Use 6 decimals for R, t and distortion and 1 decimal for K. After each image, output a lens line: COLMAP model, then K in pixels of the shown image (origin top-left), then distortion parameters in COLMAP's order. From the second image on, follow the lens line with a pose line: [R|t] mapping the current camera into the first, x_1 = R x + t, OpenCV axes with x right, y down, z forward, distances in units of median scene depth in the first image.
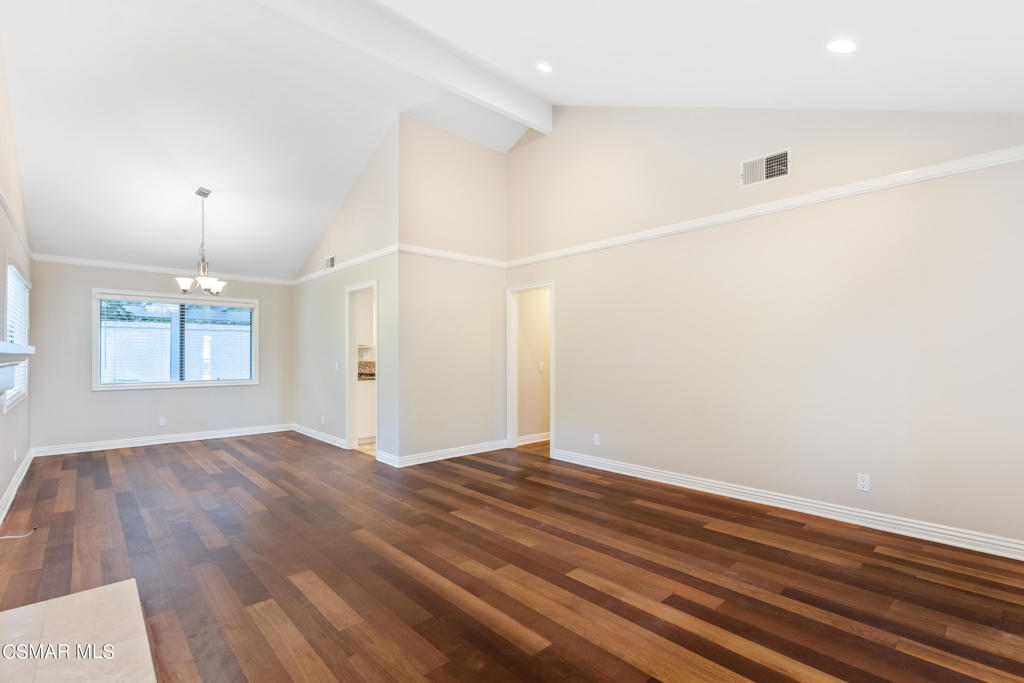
lens RADIAL K [[464.6, 0, 516.8], [0, 464.6, 352.2], [0, 0, 1]] dist [0.001968, -0.001163]
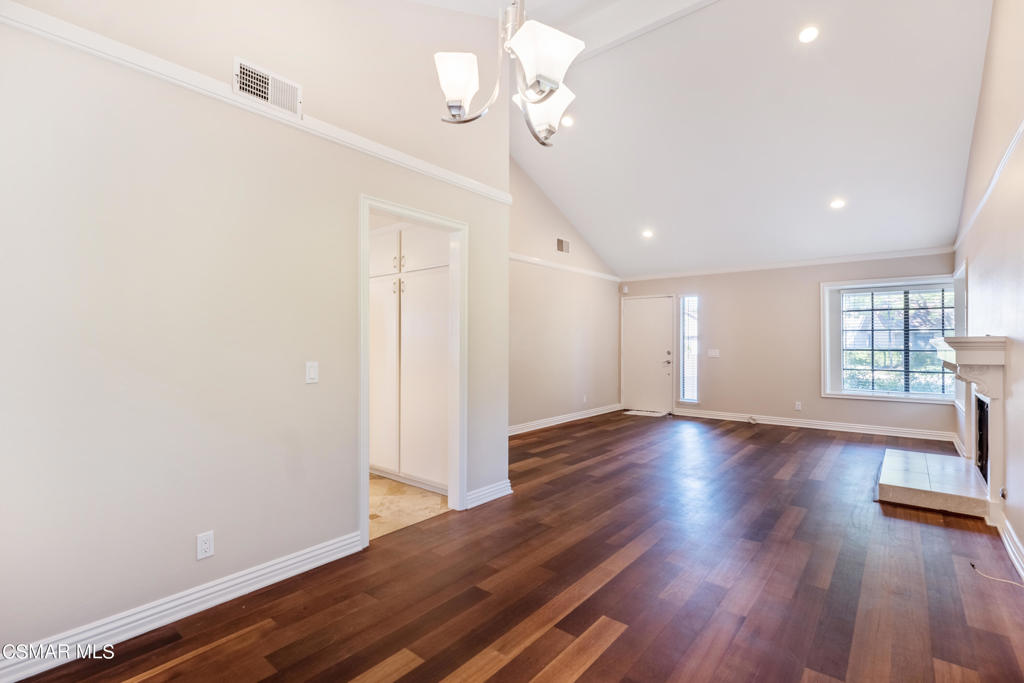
lens RADIAL K [[464.6, 0, 512.4], [0, 464.6, 345.1], [0, 0, 1]] dist [0.001968, -0.001163]
pose [[-0.122725, 0.000276, 0.992441, -1.003460], [-0.005033, 0.999987, -0.000900, 0.010299], [-0.992428, -0.005105, -0.122722, 1.090685]]
